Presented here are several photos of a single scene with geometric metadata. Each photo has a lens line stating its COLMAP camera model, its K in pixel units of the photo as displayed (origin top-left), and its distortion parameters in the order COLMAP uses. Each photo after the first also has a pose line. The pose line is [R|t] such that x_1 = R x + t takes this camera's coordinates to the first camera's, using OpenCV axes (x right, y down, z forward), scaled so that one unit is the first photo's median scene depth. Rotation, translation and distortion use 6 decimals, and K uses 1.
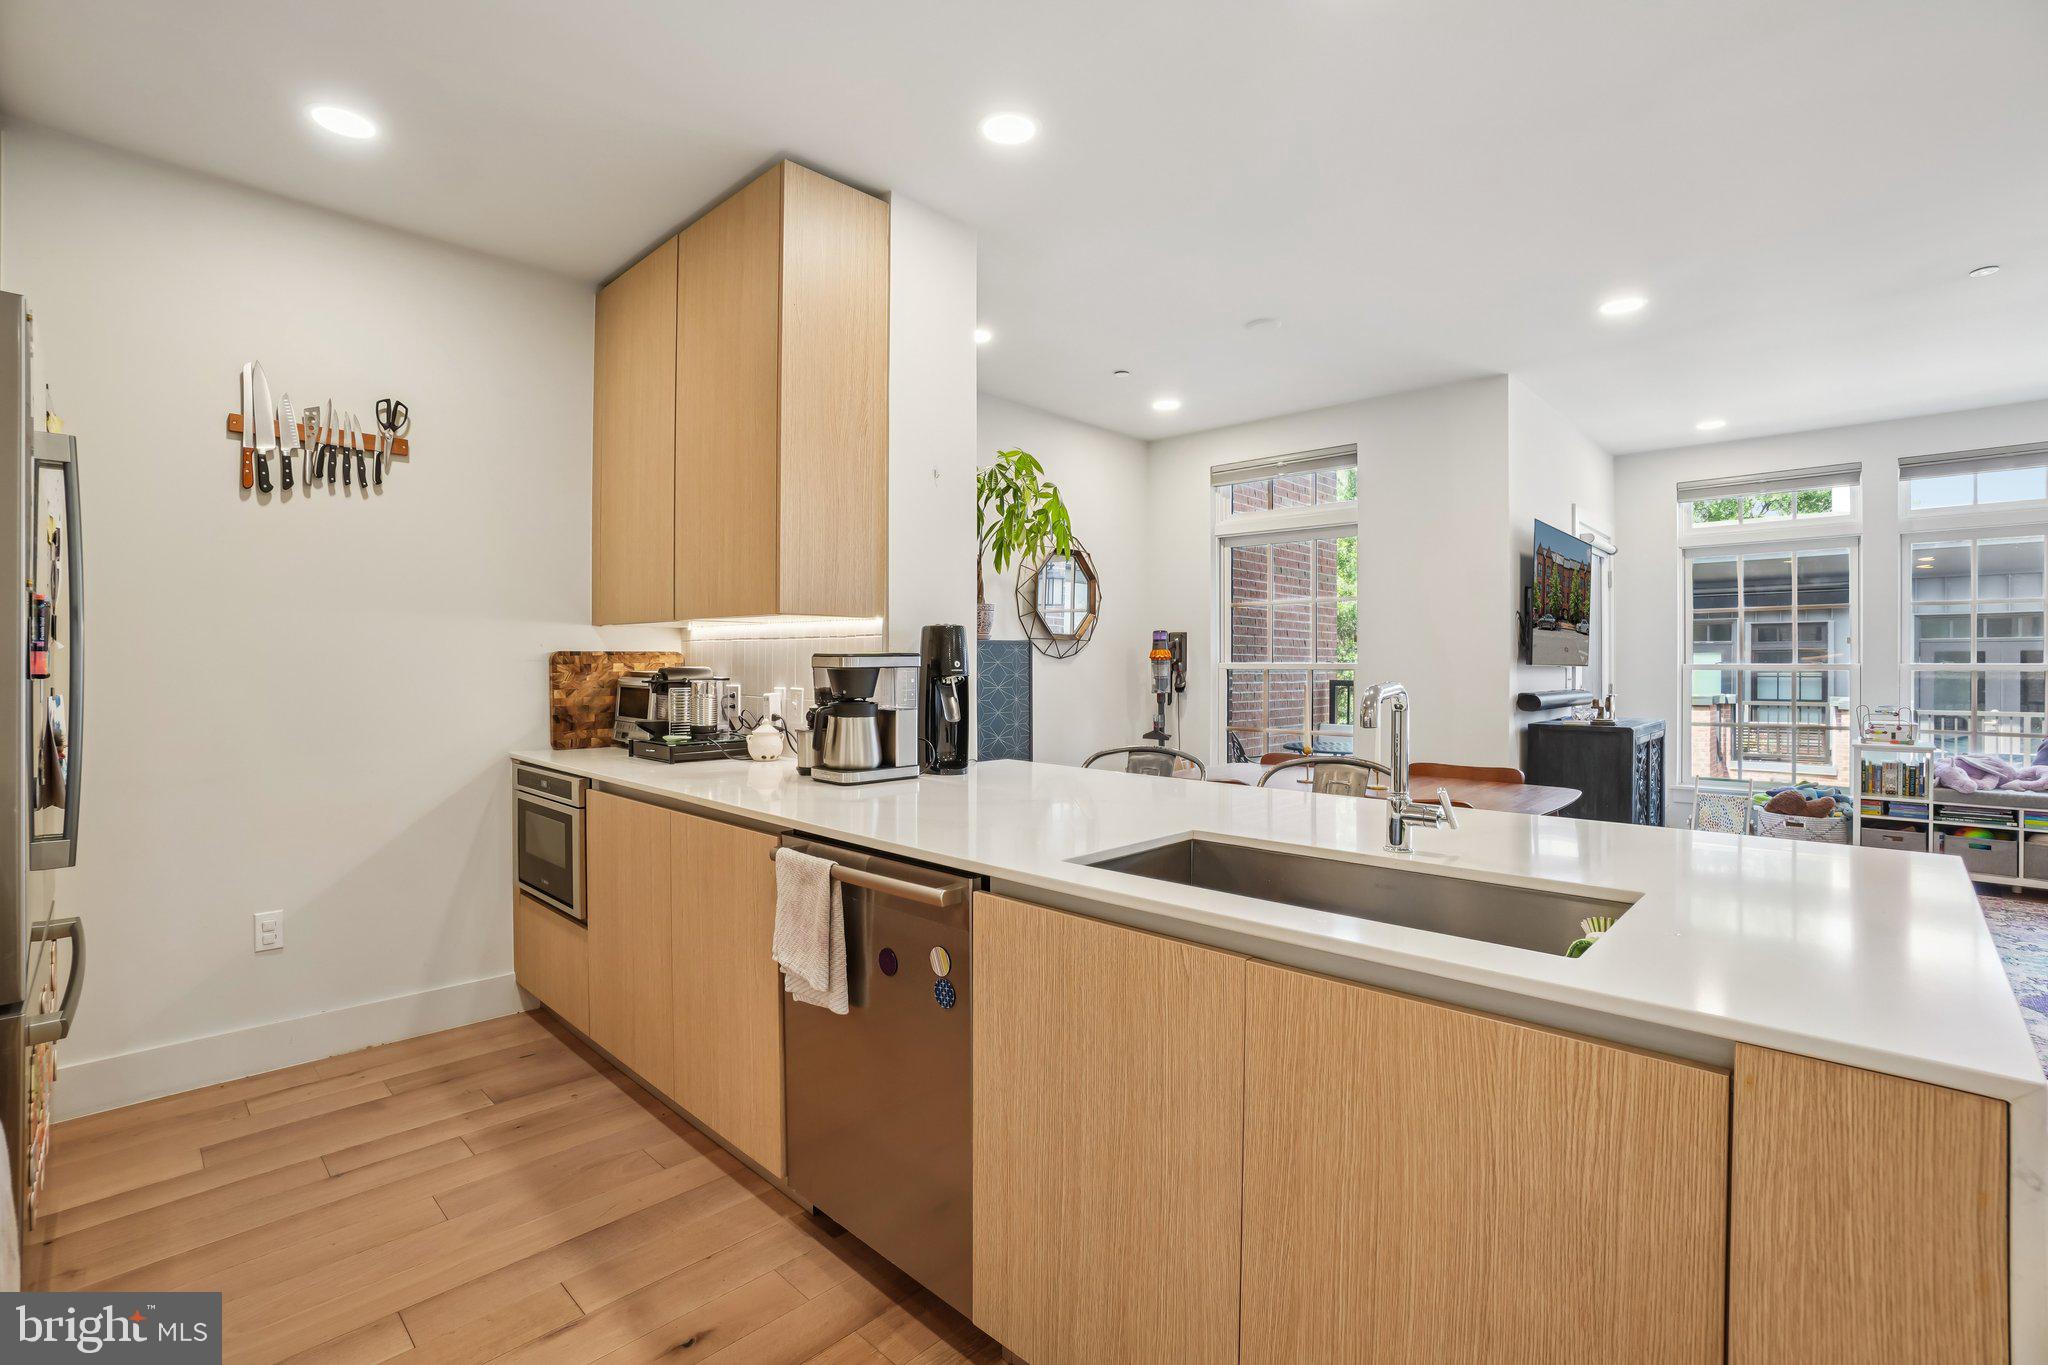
lens RADIAL K [[917.0, 0, 1012.0], [0, 917.0, 672.1], [0, 0, 1]] dist [-0.047396, 0.012673]
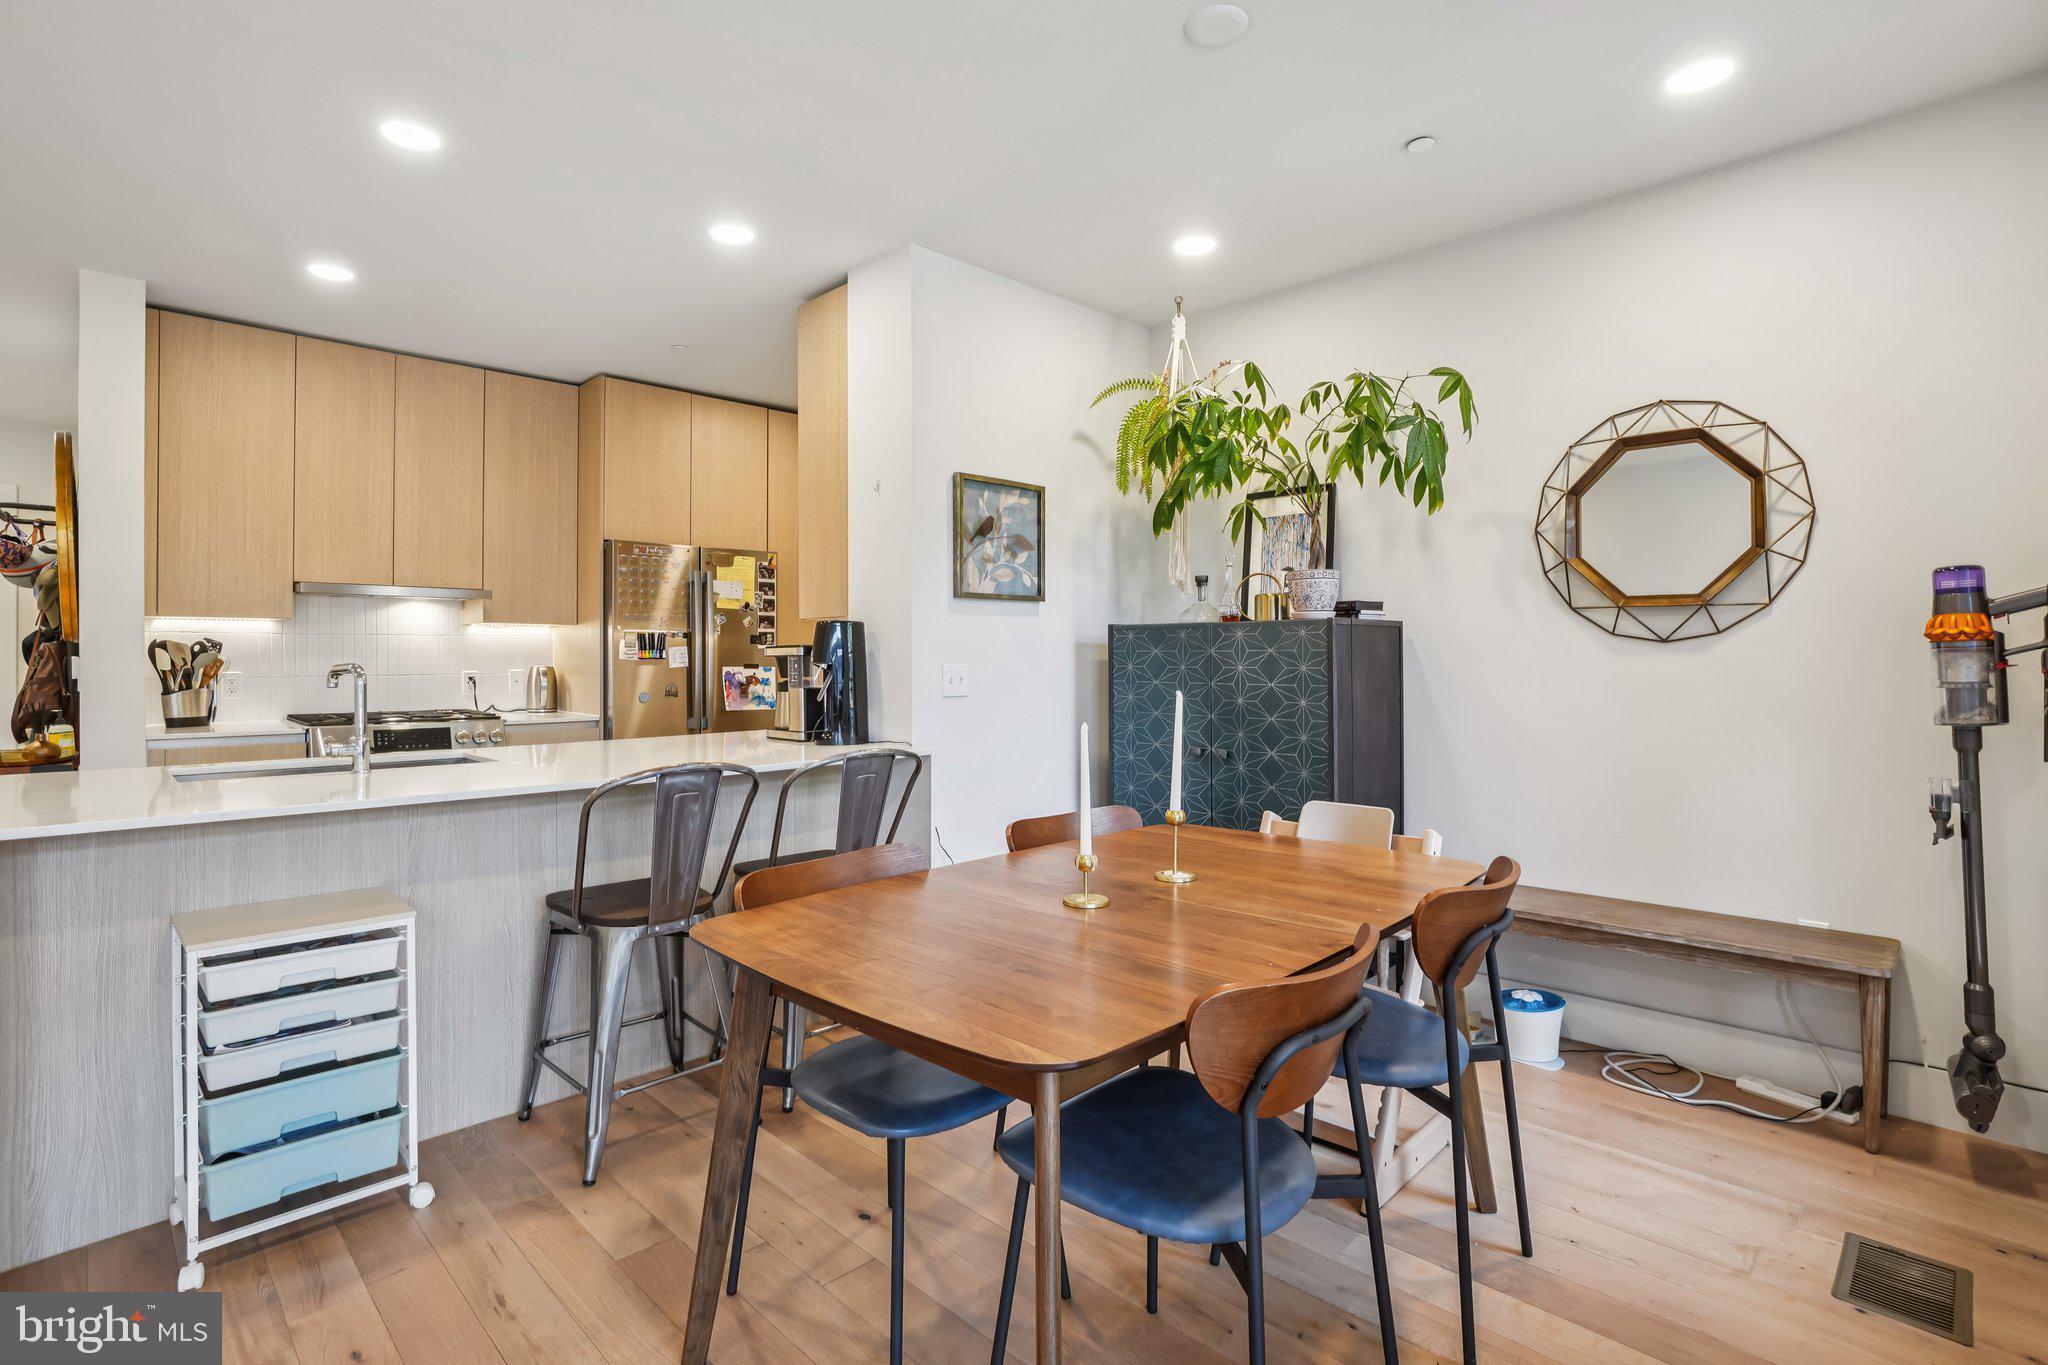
lens RADIAL K [[997.1, 0, 1022.0], [0, 997.1, 650.5], [0, 0, 1]] dist [-0.013954, -0.001047]
pose [[-0.007234, -0.003771, -0.999967, 1.058590], [-0.008468, 0.999957, -0.003710, -0.007991], [0.999938, 0.008441, -0.007265, 1.086549]]
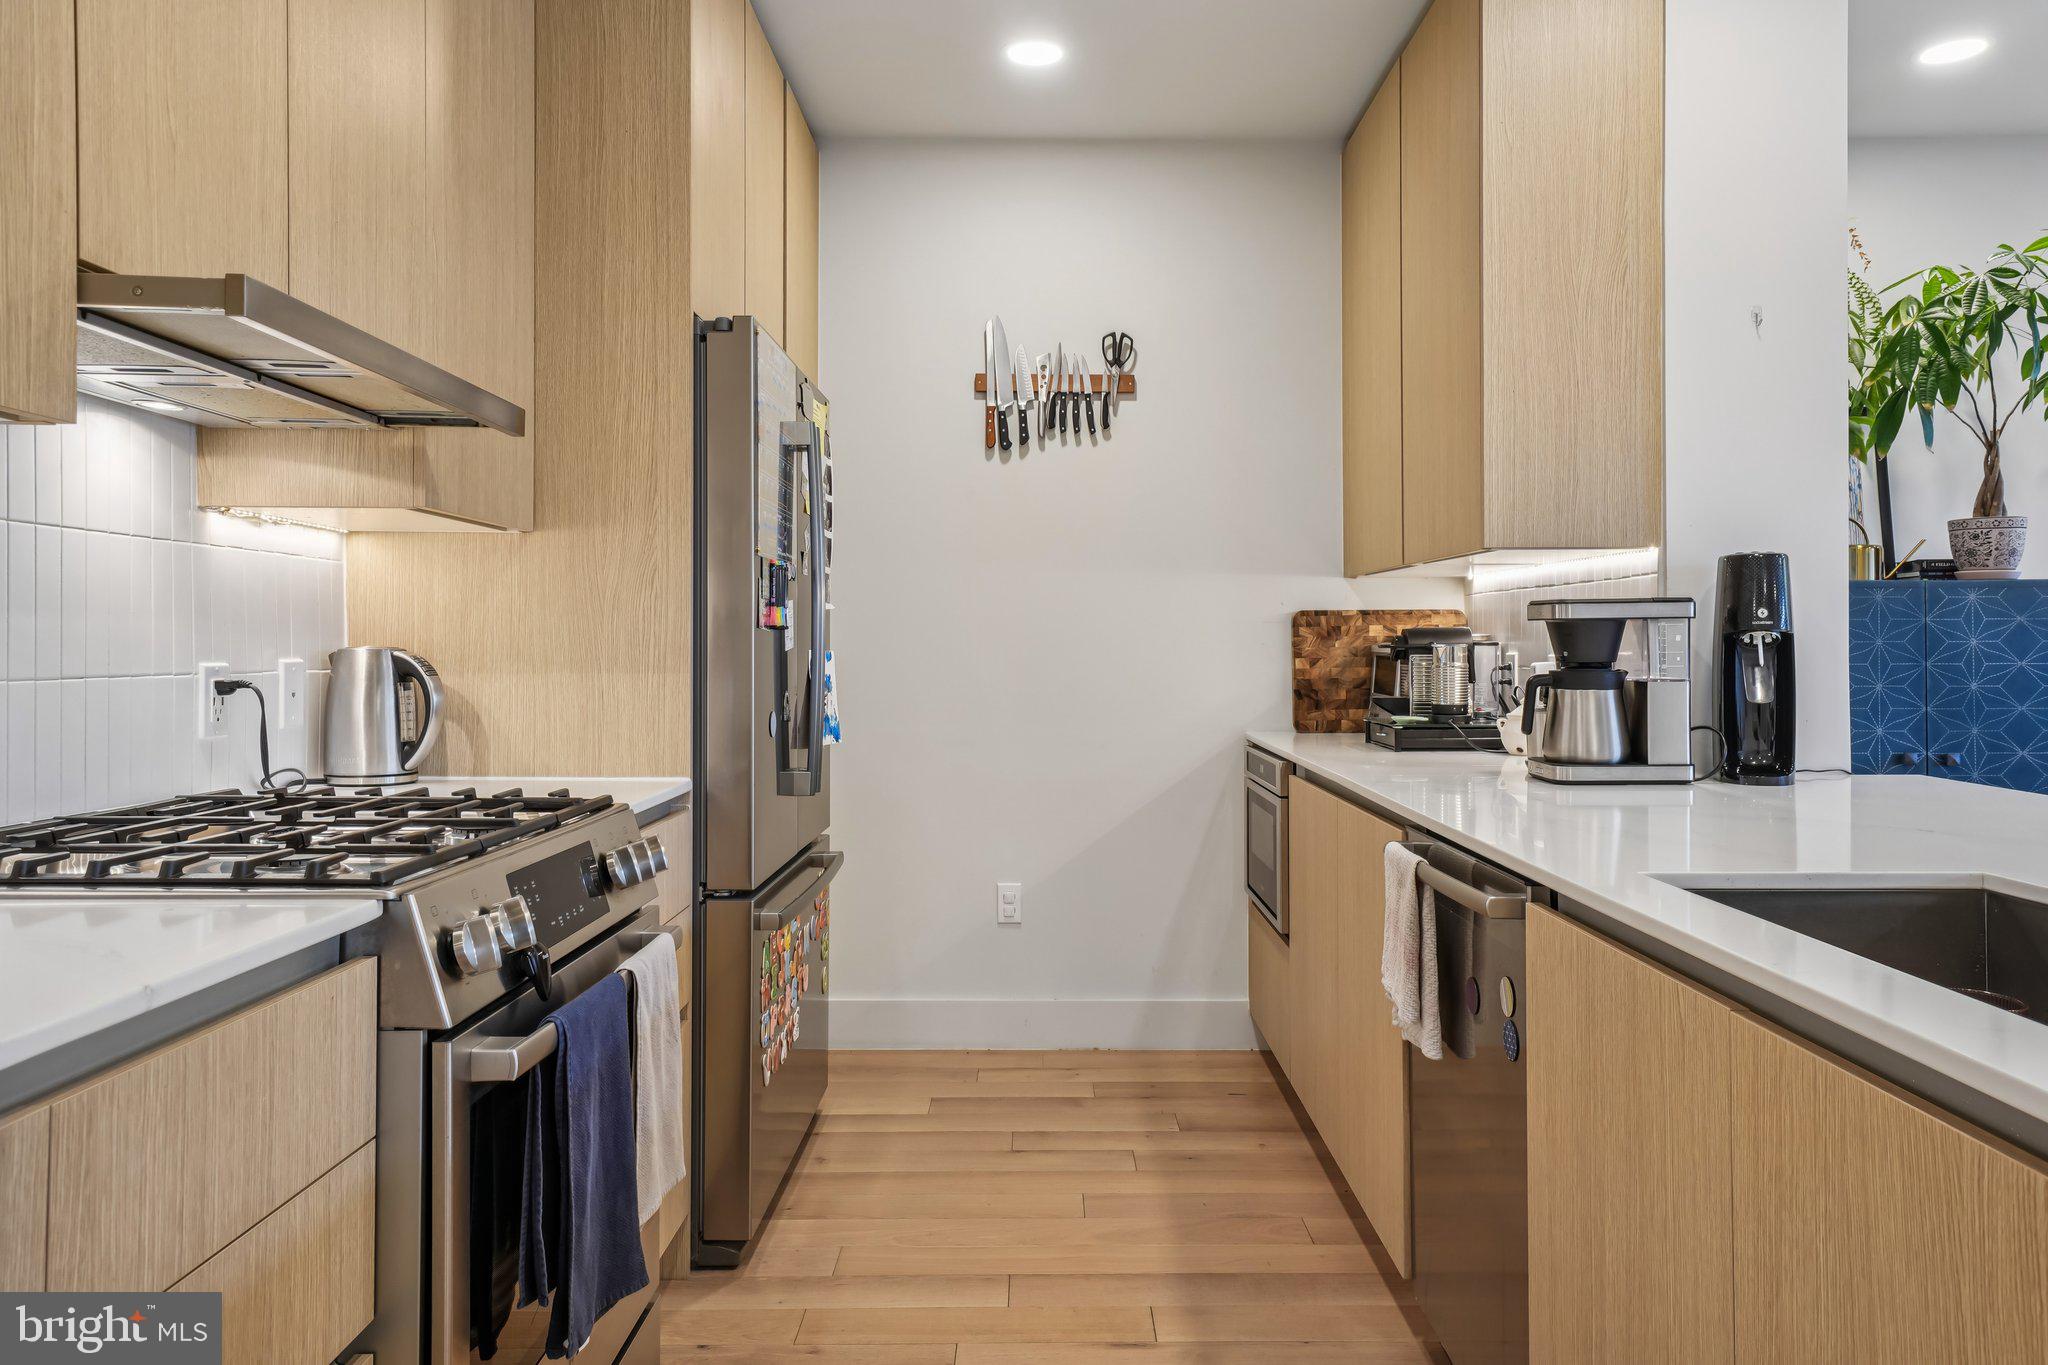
lens RADIAL K [[1403.3, 0, 1046.3], [0, 1403.3, 647.2], [0, 0, 1]] dist [0.009573, 0.017296]
pose [[0.705568, -0.001264, -0.708641, 0.238117], [-0.003673, 0.999978, -0.005441, 0.018678], [0.708633, 0.006442, 0.705548, -0.041700]]
